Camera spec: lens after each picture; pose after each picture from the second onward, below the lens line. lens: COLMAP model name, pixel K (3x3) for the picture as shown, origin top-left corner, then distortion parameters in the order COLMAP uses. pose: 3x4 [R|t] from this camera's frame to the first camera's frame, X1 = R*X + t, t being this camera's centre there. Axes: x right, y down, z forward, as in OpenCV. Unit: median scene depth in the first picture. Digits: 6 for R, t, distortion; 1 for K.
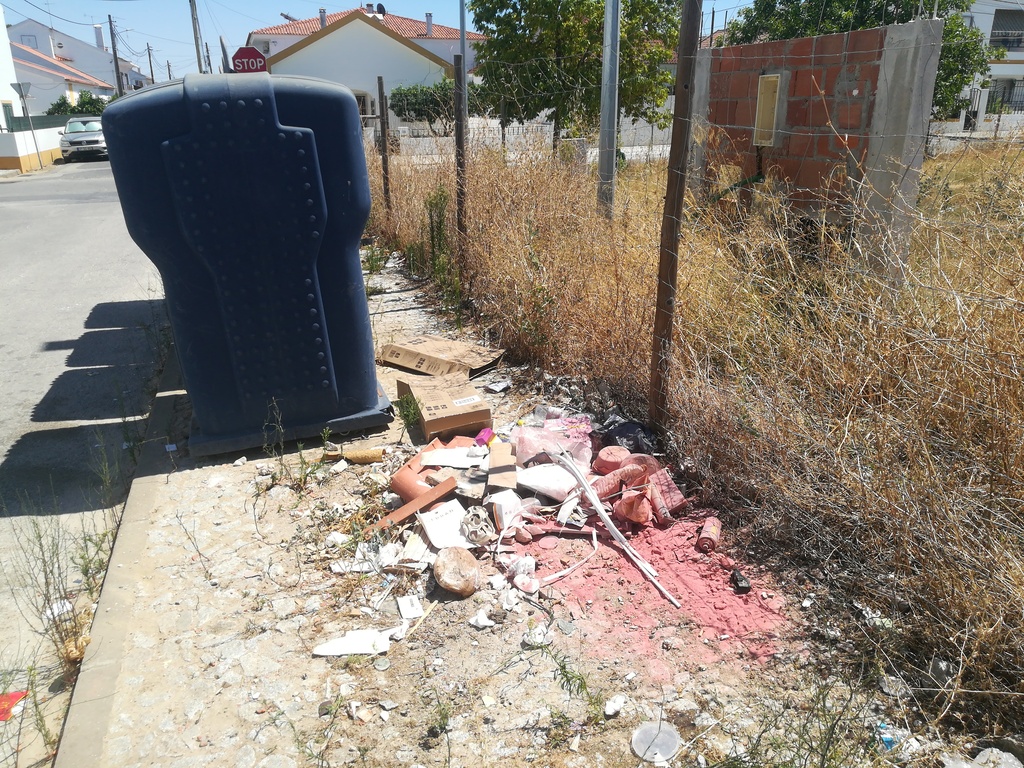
lens RADIAL K [[801.0, 0, 511.3], [0, 801.0, 364.2], [0, 0, 1]] dist [0.079994, -0.116125]
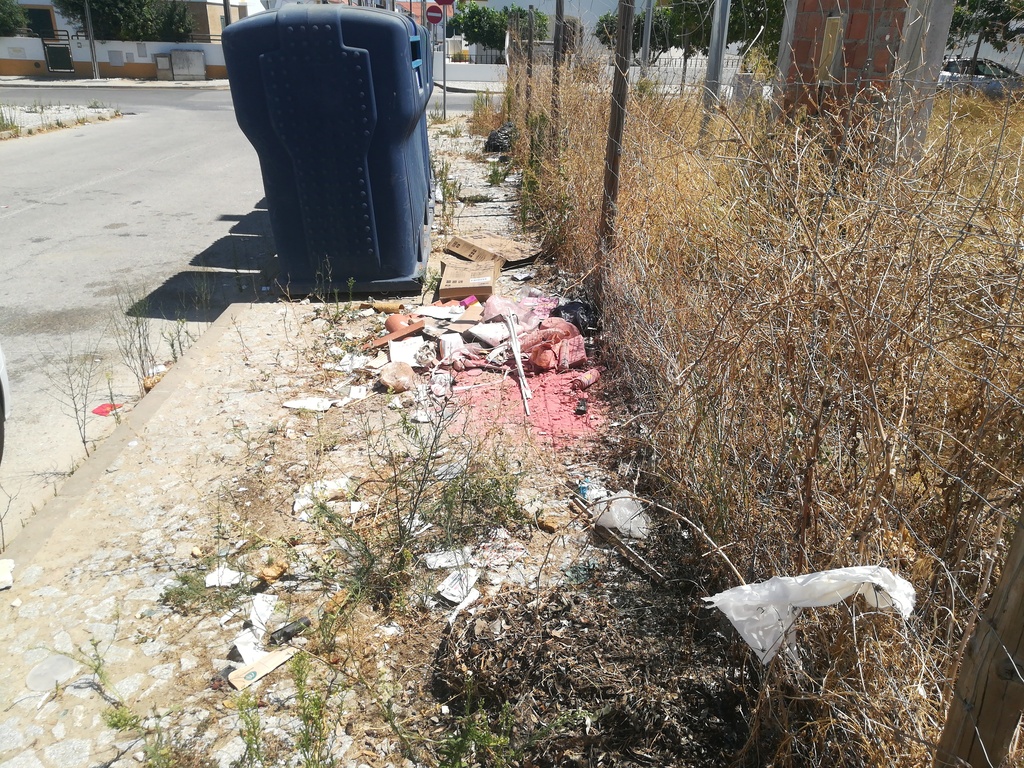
lens RADIAL K [[801.0, 0, 511.3], [0, 801.0, 364.2], [0, 0, 1]] dist [0.079994, -0.116125]
pose [[0.962375, 0.134073, -0.236345, 0.358042], [-0.115144, 0.989059, 0.092215, 0.065077], [0.246123, -0.061532, 0.967283, -0.243200]]
